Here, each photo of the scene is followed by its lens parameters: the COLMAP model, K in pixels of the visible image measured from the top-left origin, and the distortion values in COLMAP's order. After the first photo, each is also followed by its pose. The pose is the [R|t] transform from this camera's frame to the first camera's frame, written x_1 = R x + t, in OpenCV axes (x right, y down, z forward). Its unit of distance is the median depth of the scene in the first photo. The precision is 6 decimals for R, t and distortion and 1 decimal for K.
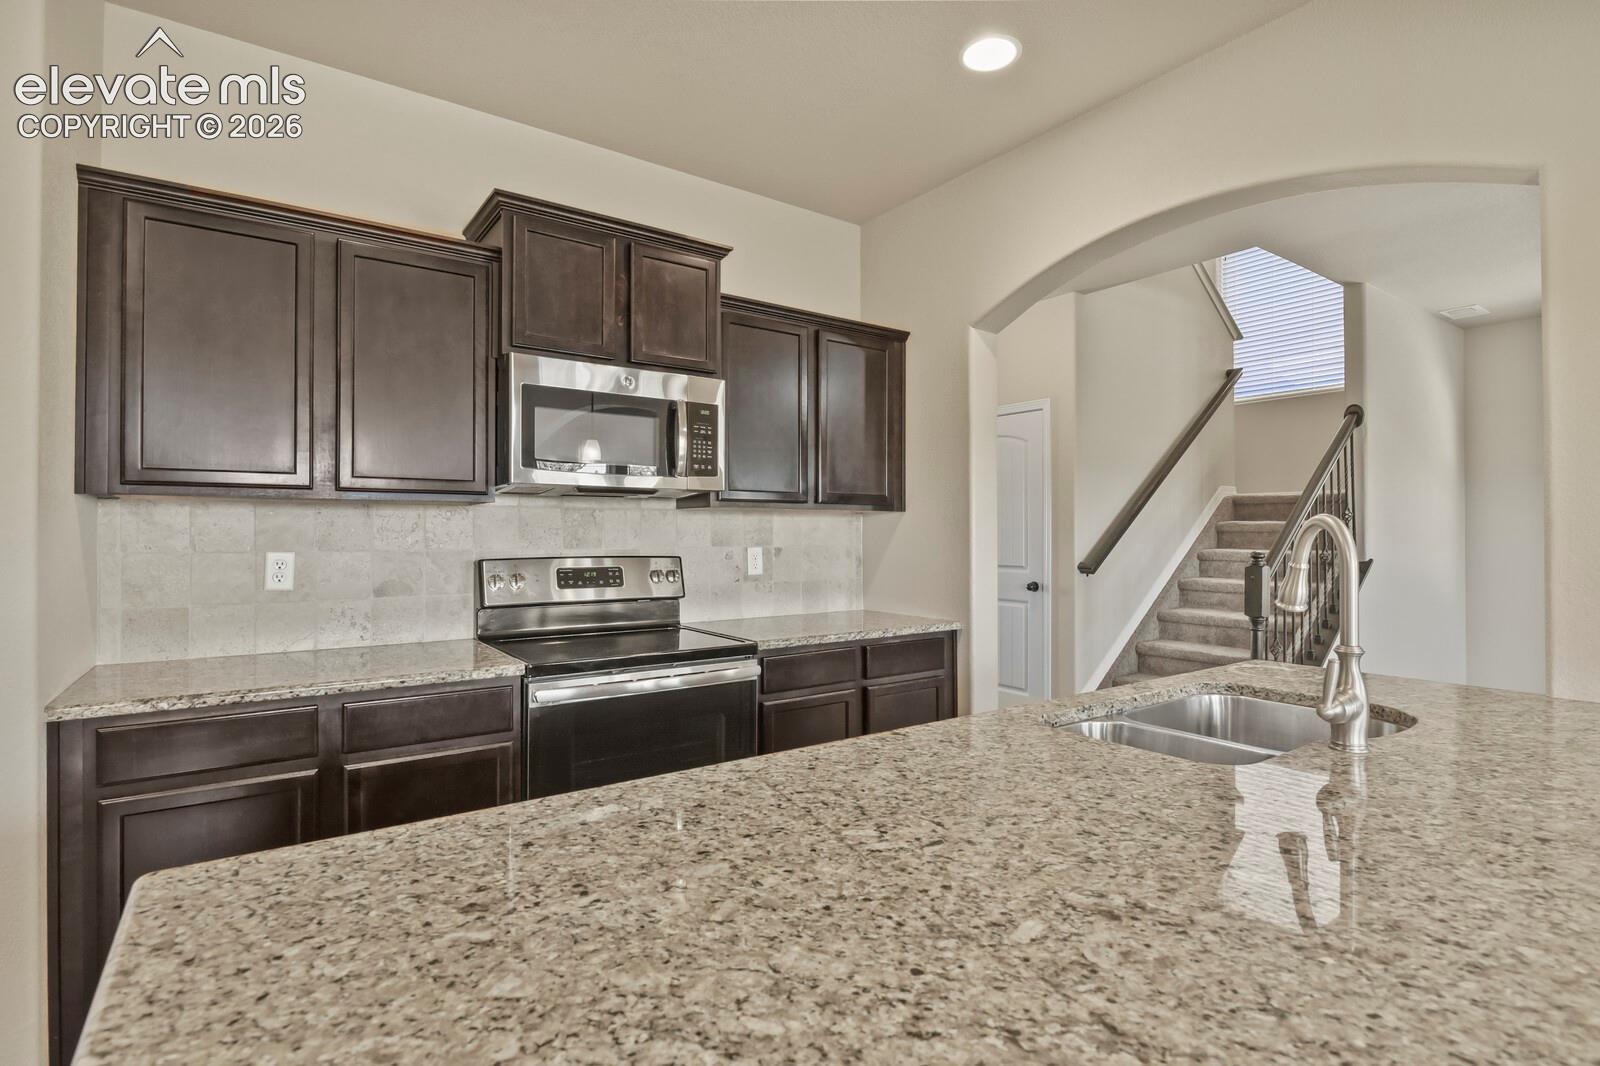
lens RADIAL K [[774.5, 0, 804.2], [0, 774.5, 529.5], [0, 0, 1]] dist [-0.002719, -0.003812]
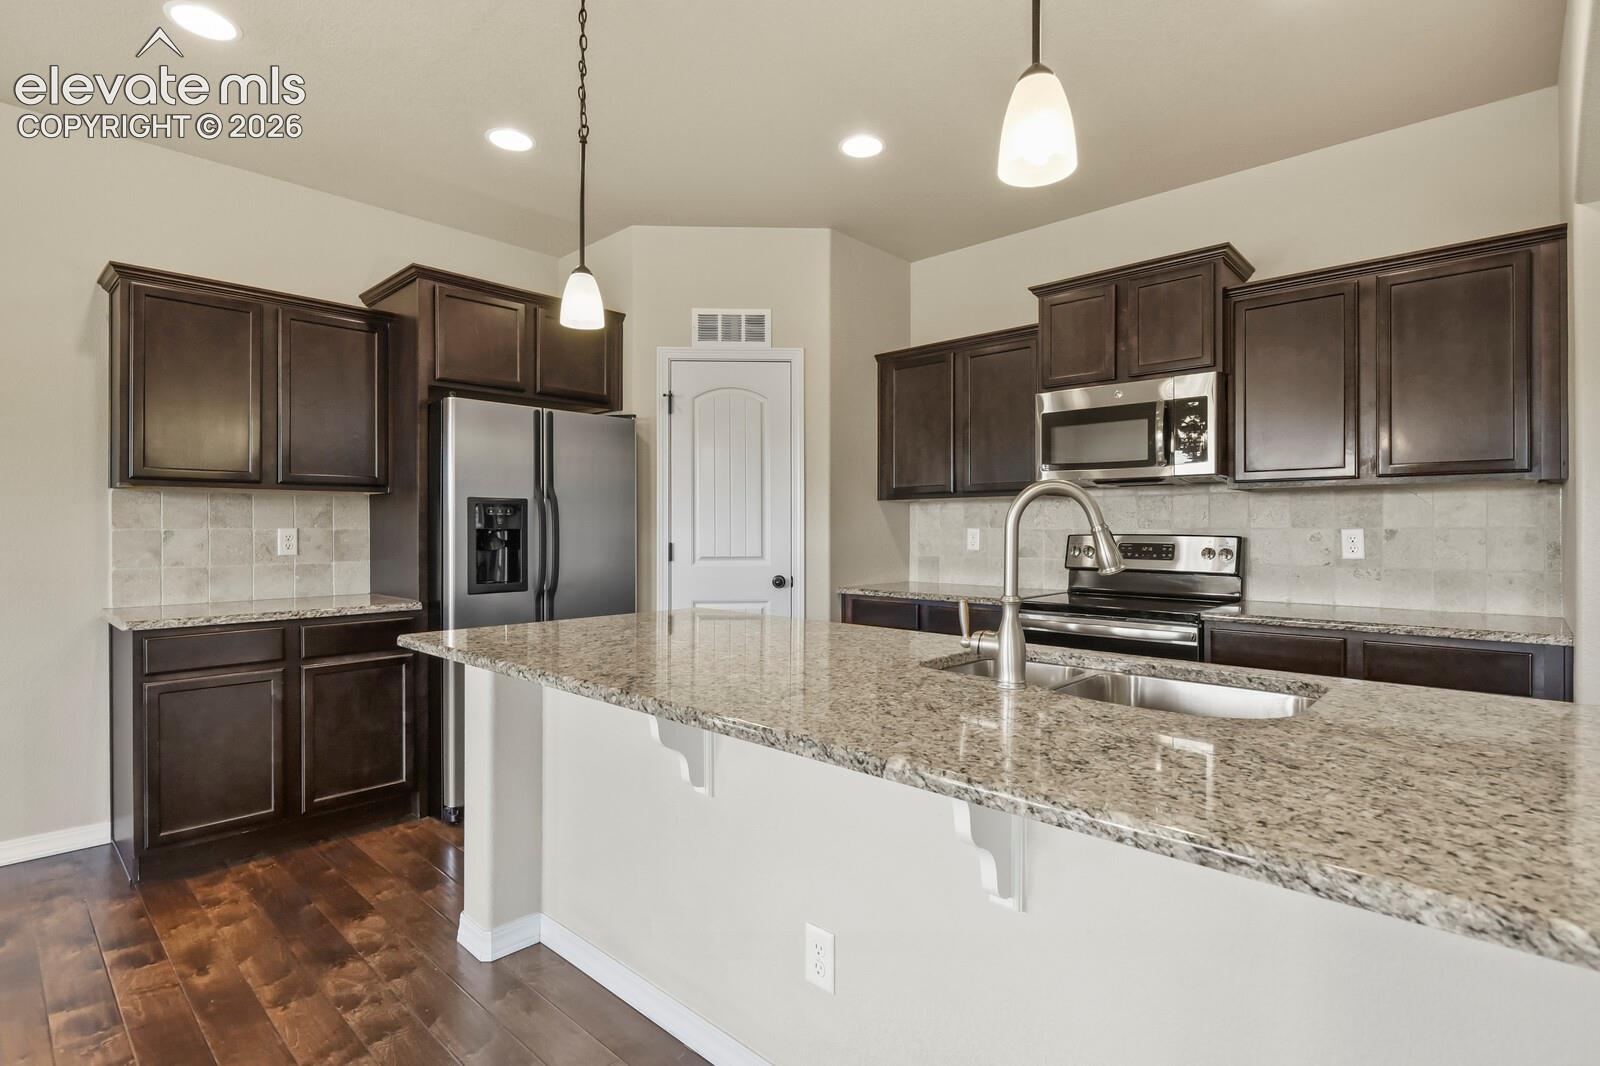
lens RADIAL K [[774.5, 0, 805.4], [0, 774.5, 528.7], [0, 0, 1]] dist [-0.002719, -0.003812]
pose [[0.204913, -0.000163, -0.978780, 1.889020], [0.005322, 0.999985, 0.000947, 0.049978], [0.978766, -0.005403, 0.204911, 0.499673]]
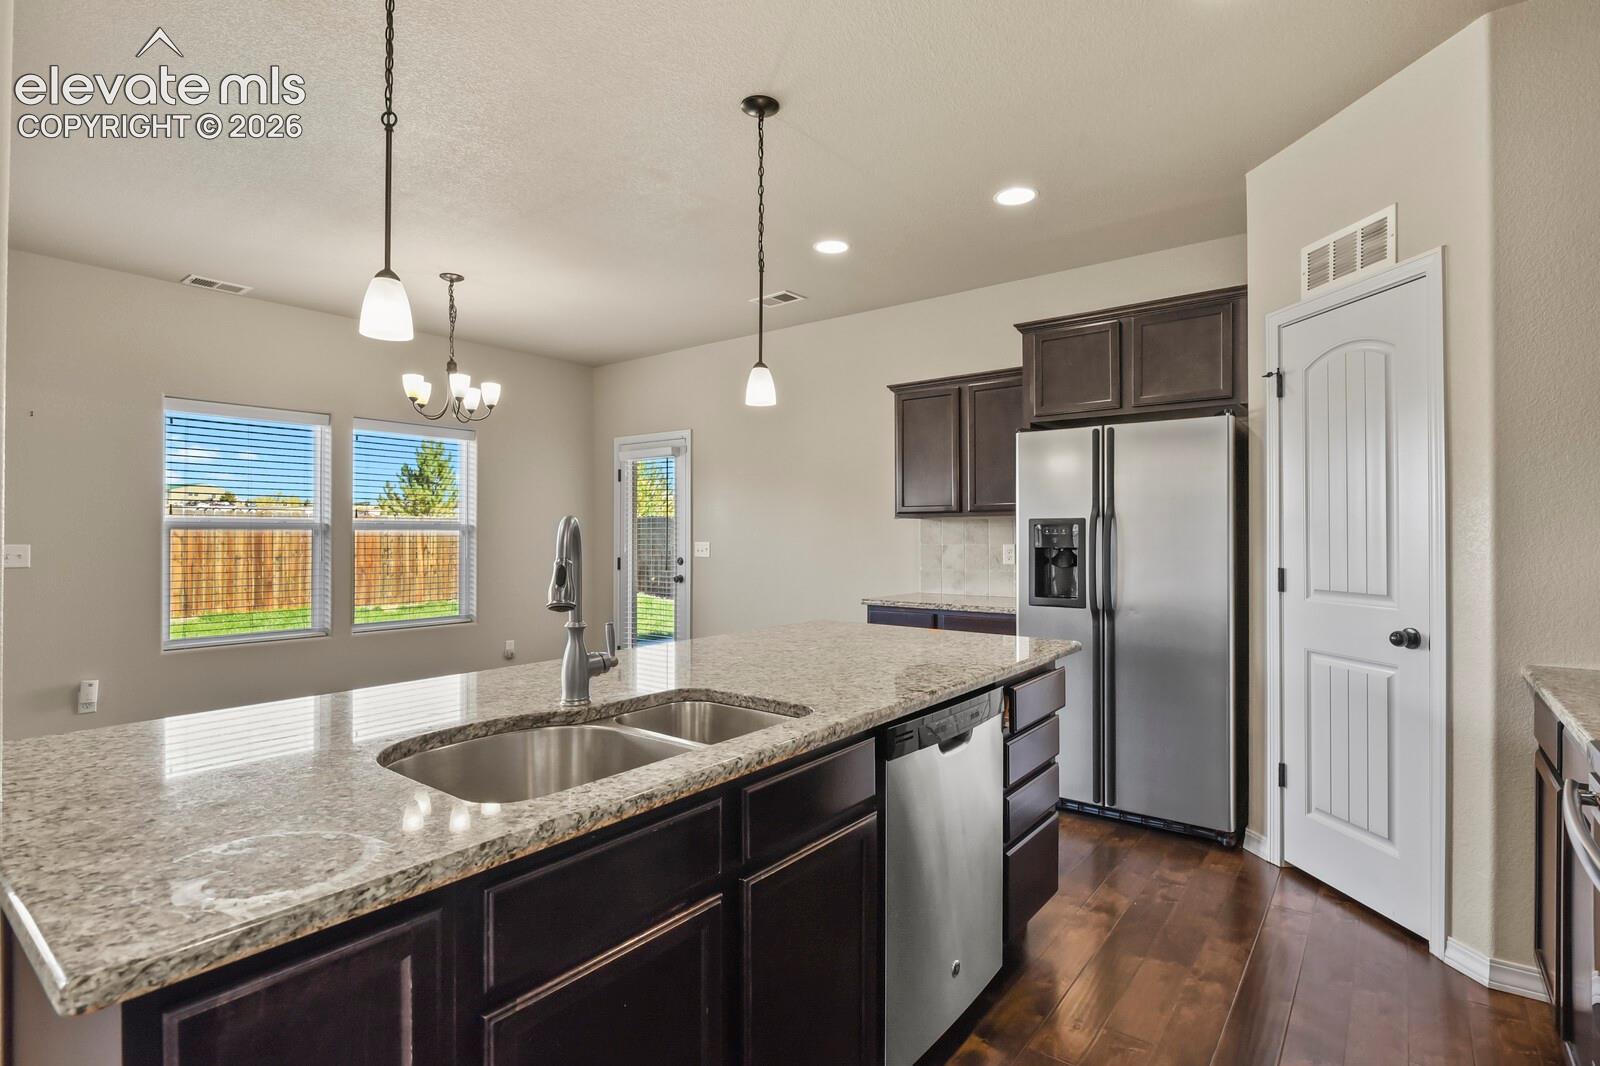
lens RADIAL K [[774.5, 0, 809.5], [0, 774.5, 528.7], [0, 0, 1]] dist [-0.002719, -0.003812]
pose [[-0.956390, -0.001046, -0.292090, 0.768417], [0.002880, 0.999911, -0.013010, 0.013327], [0.292078, -0.013284, -0.956302, 2.496085]]
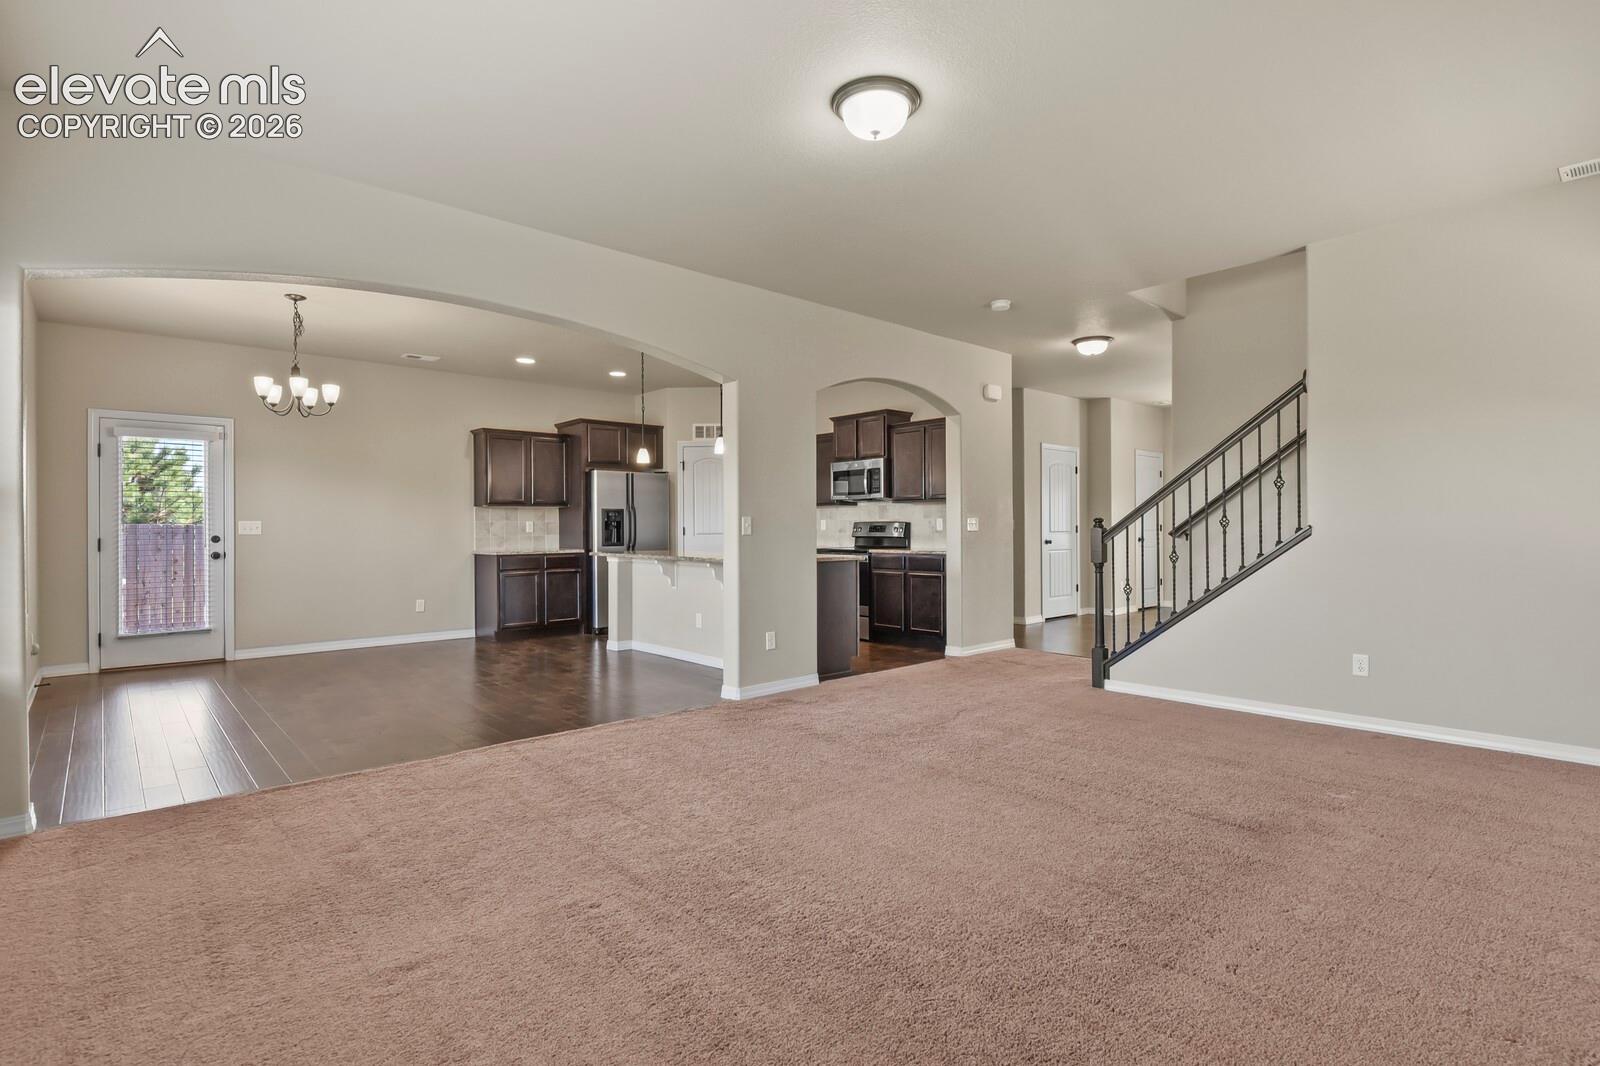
lens RADIAL K [[774.5, 0, 803.8], [0, 774.5, 529.0], [0, 0, 1]] dist [-0.002719, -0.003812]
pose [[0.116907, 0.001097, -0.993142, 5.990945], [0.011231, 0.999934, 0.002427, 0.120563], [0.993079, -0.011438, 0.116887, 0.876765]]
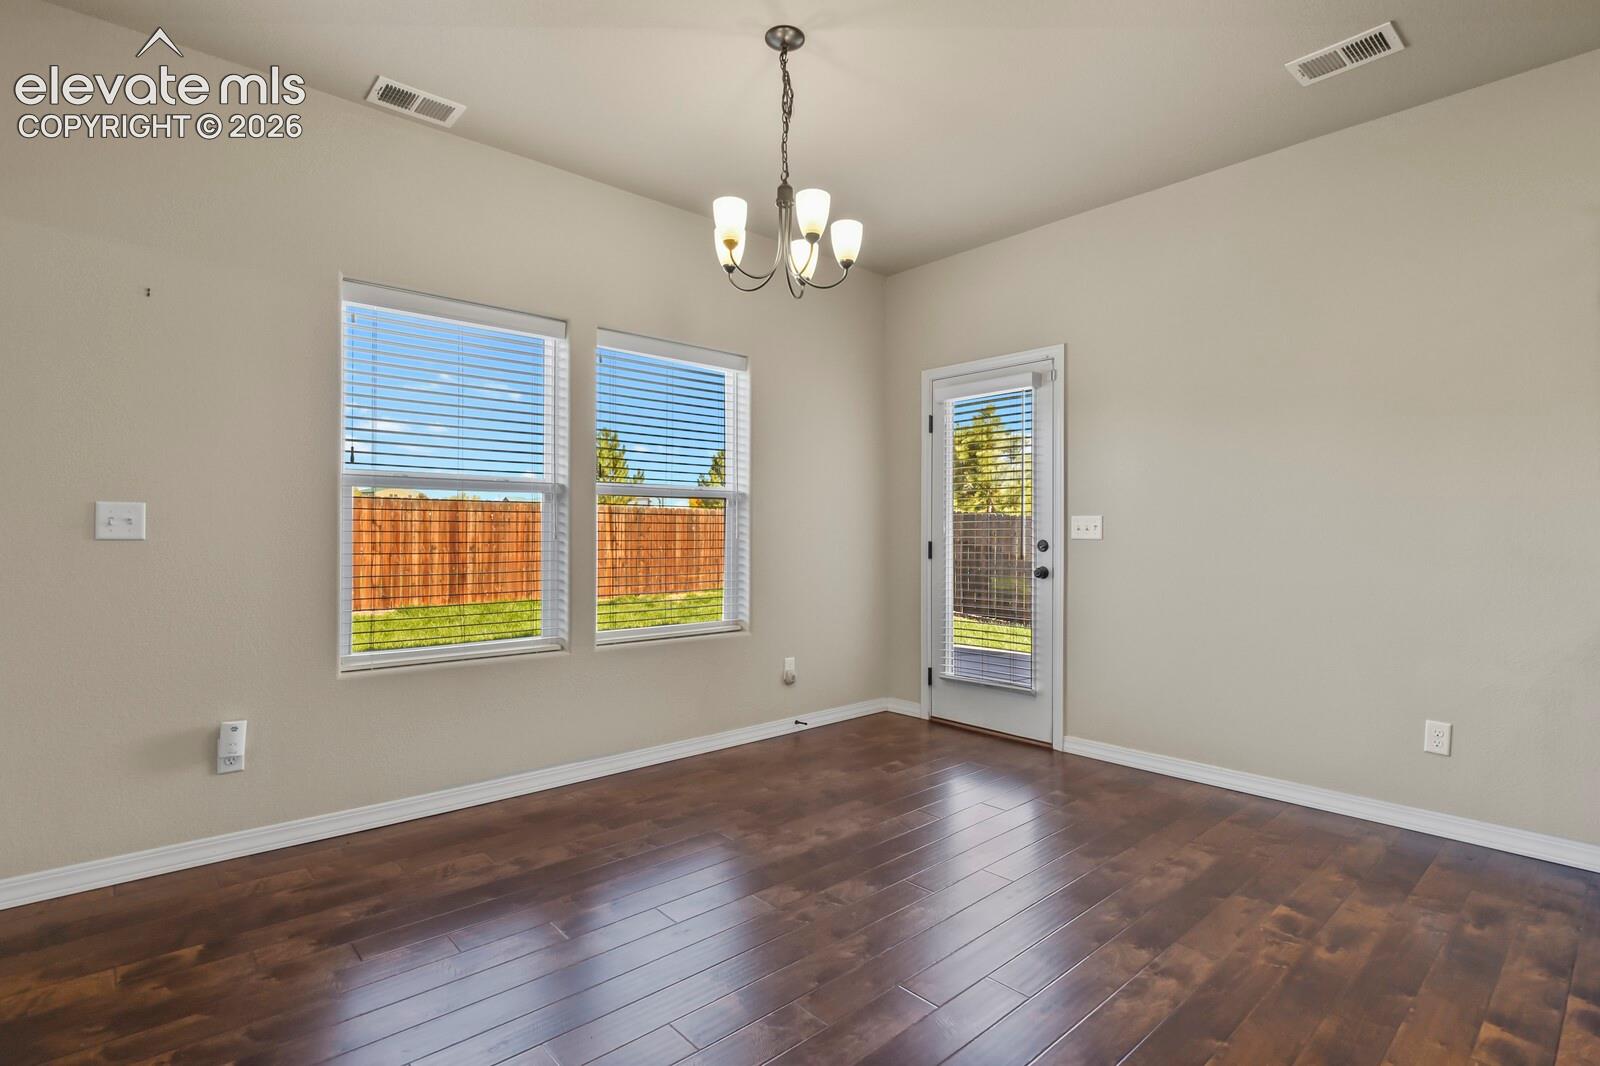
lens RADIAL K [[774.5, 0, 813.3], [0, 774.5, 527.5], [0, 0, 1]] dist [-0.002719, -0.003812]
pose [[-0.993021, -0.001452, -0.117931, 1.479727], [-0.000049, 0.999929, -0.011900, 0.118338], [0.117940, -0.011812, -0.992950, 0.607055]]
